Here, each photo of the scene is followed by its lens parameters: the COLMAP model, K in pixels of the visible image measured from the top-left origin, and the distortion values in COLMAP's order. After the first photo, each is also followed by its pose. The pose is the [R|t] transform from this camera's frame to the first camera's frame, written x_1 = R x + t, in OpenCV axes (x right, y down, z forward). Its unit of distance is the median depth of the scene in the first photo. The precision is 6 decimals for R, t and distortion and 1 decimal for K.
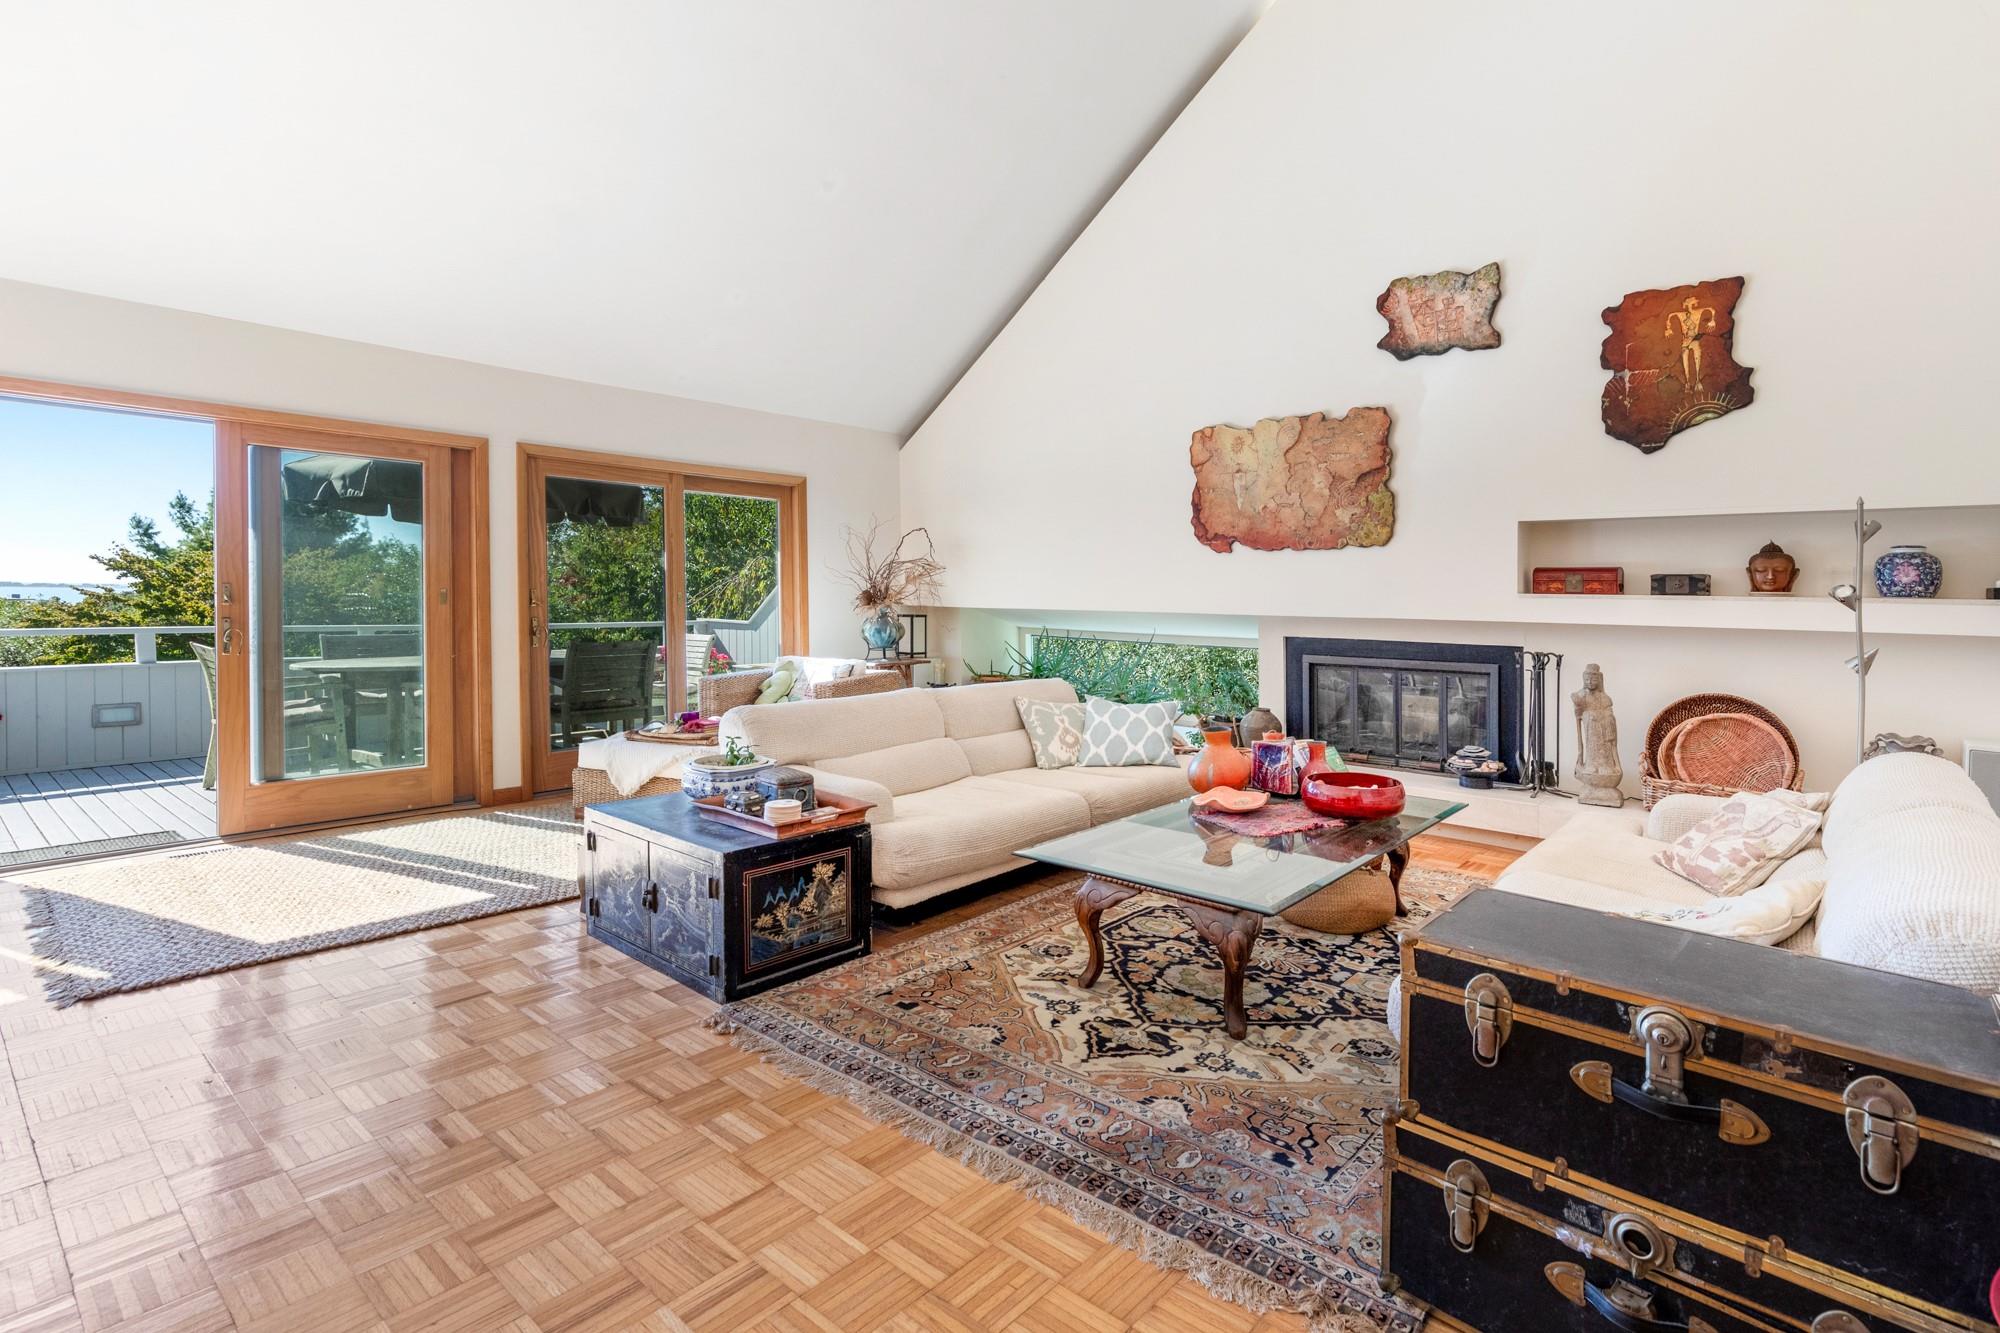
lens RADIAL K [[954.0, 0, 1105.6], [0, 954.0, 592.1], [0, 0, 1]] dist [0.011571, -0.000646]
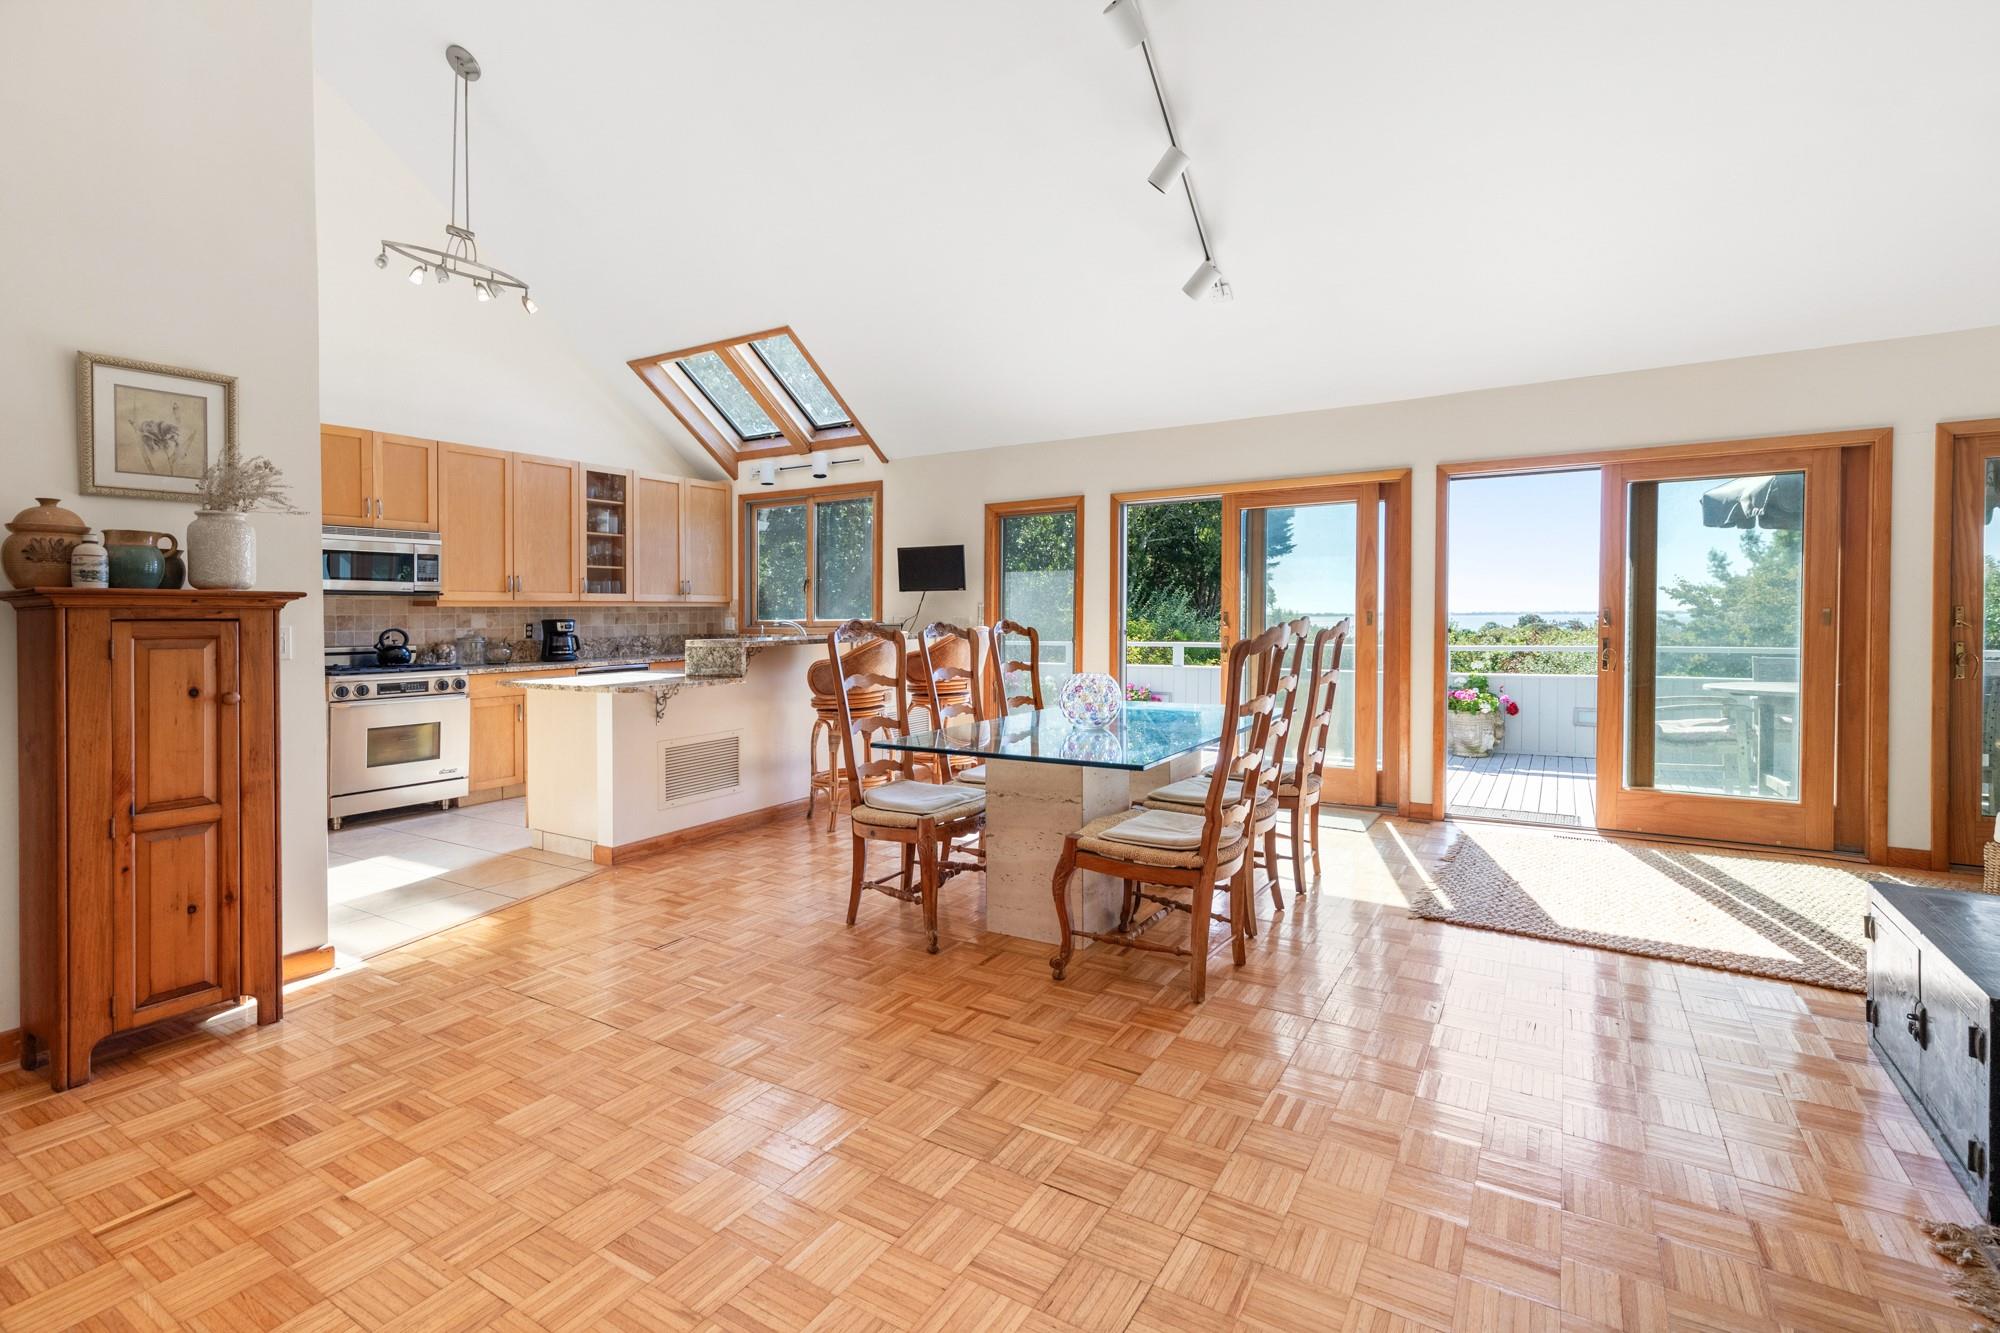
lens RADIAL K [[923.4, 0, 961.5], [0, 923.4, 582.5], [0, 0, 1]] dist [0.002726, -0.000396]
pose [[0.088985, -0.051964, -0.994677, 0.124324], [0.016781, 0.998575, -0.050667, 0.004141], [0.995892, -0.012183, 0.089730, 0.151386]]
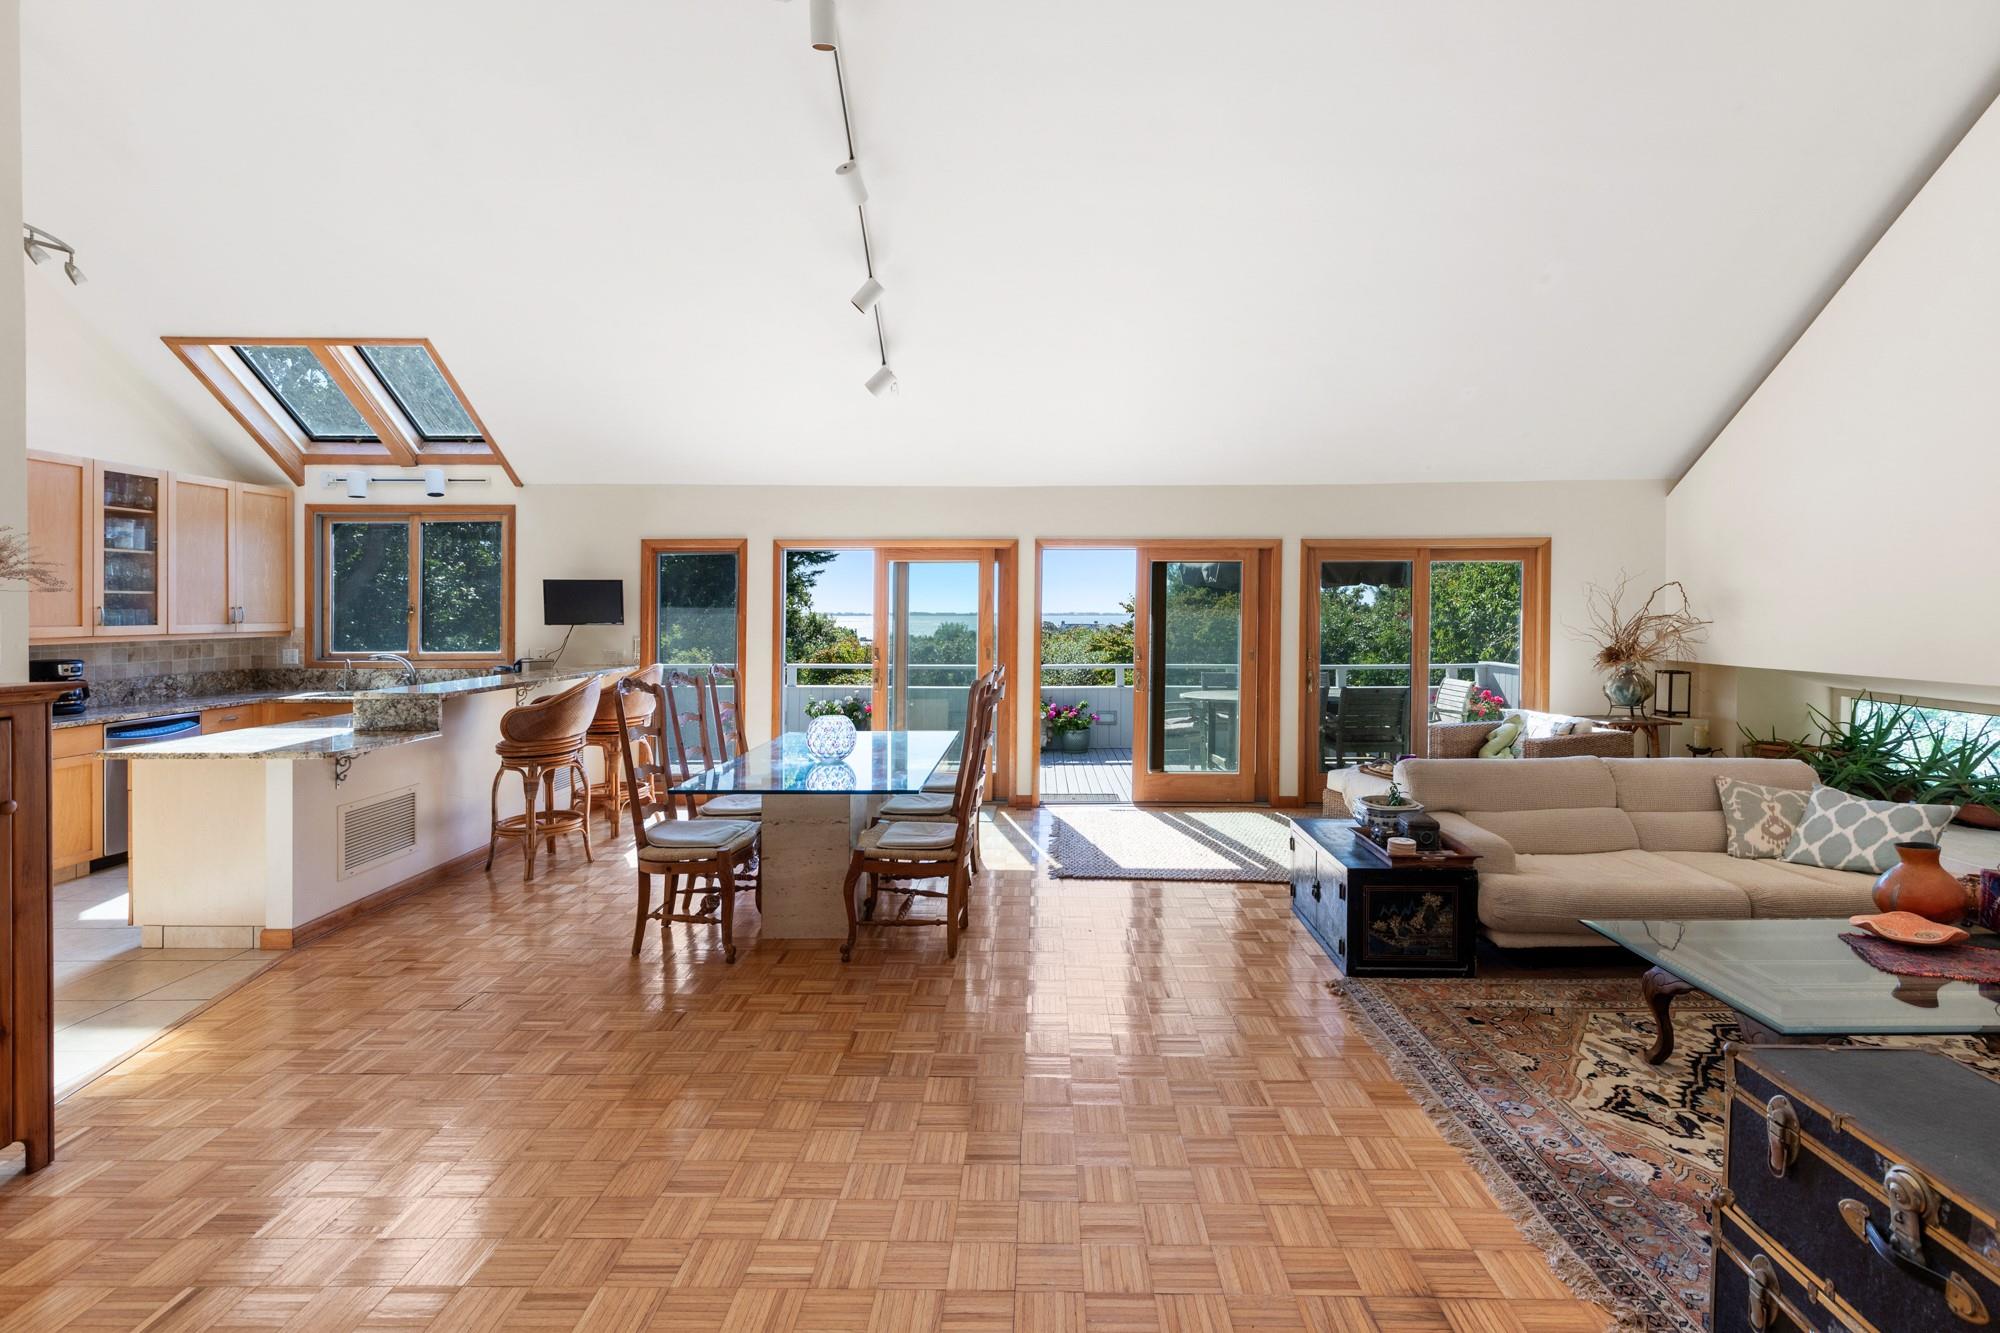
lens RADIAL K [[942.0, 0, 1024.4], [0, 942.0, 599.4], [0, 0, 1]] dist [0.003348, -0.000065]
pose [[0.605338, -0.027673, -0.795487, 0.264080], [0.013314, 0.999608, -0.024642, -0.056084], [0.795857, 0.004326, 0.605469, -0.126660]]
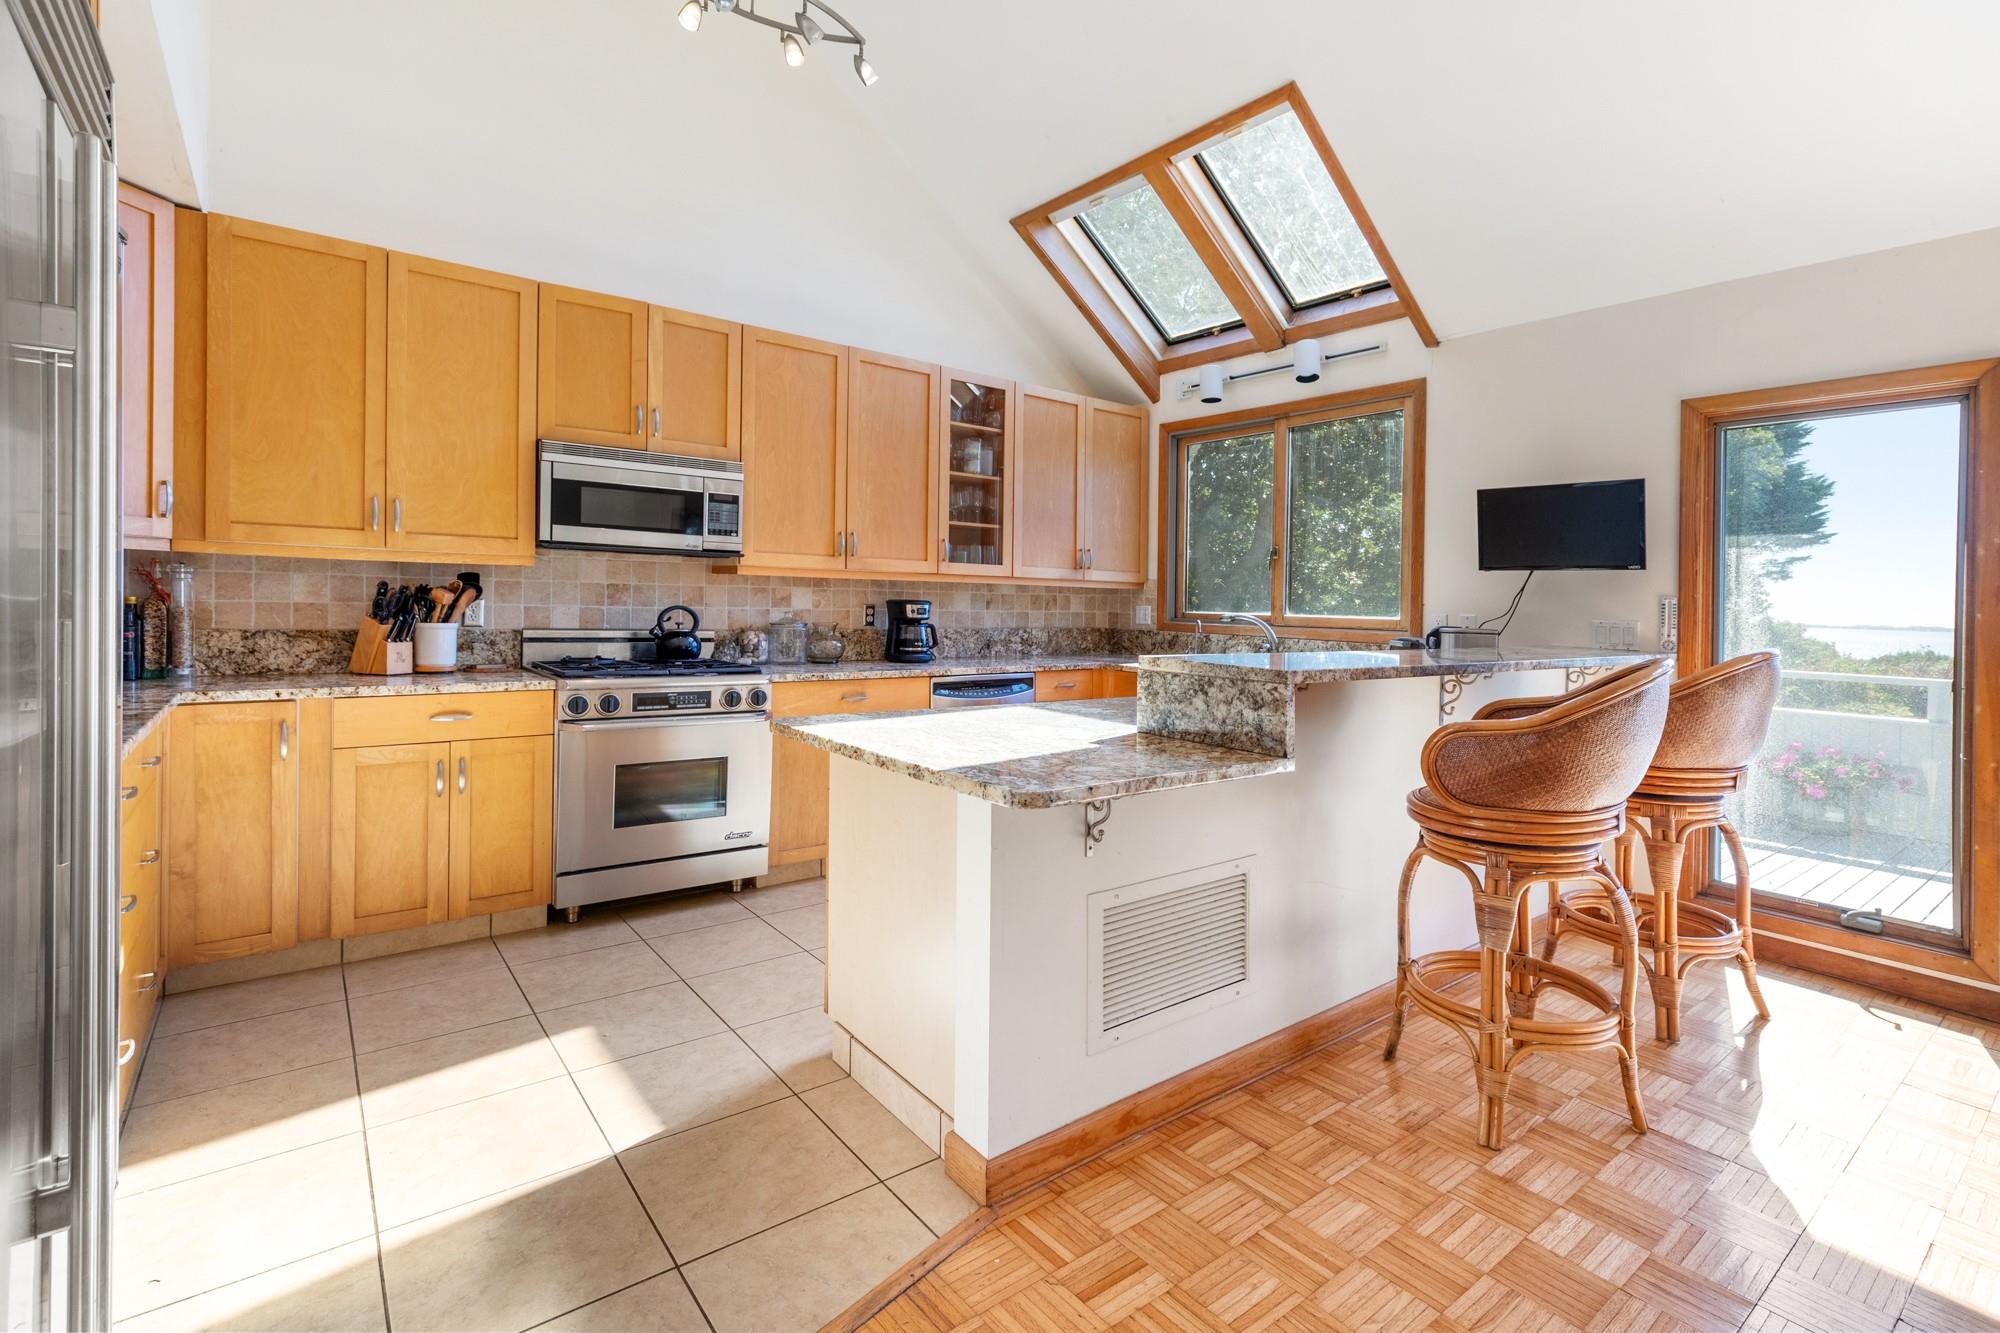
lens RADIAL K [[906.0, 0, 957.8], [0, 906.0, 588.1], [0, 0, 1]] dist [0.016201, 0.000002]
pose [[-0.284582, -0.034924, -0.958015, -0.510919], [-0.024476, 0.999275, -0.029157, -0.008821], [0.958339, 0.015151, -0.285230, -0.036584]]
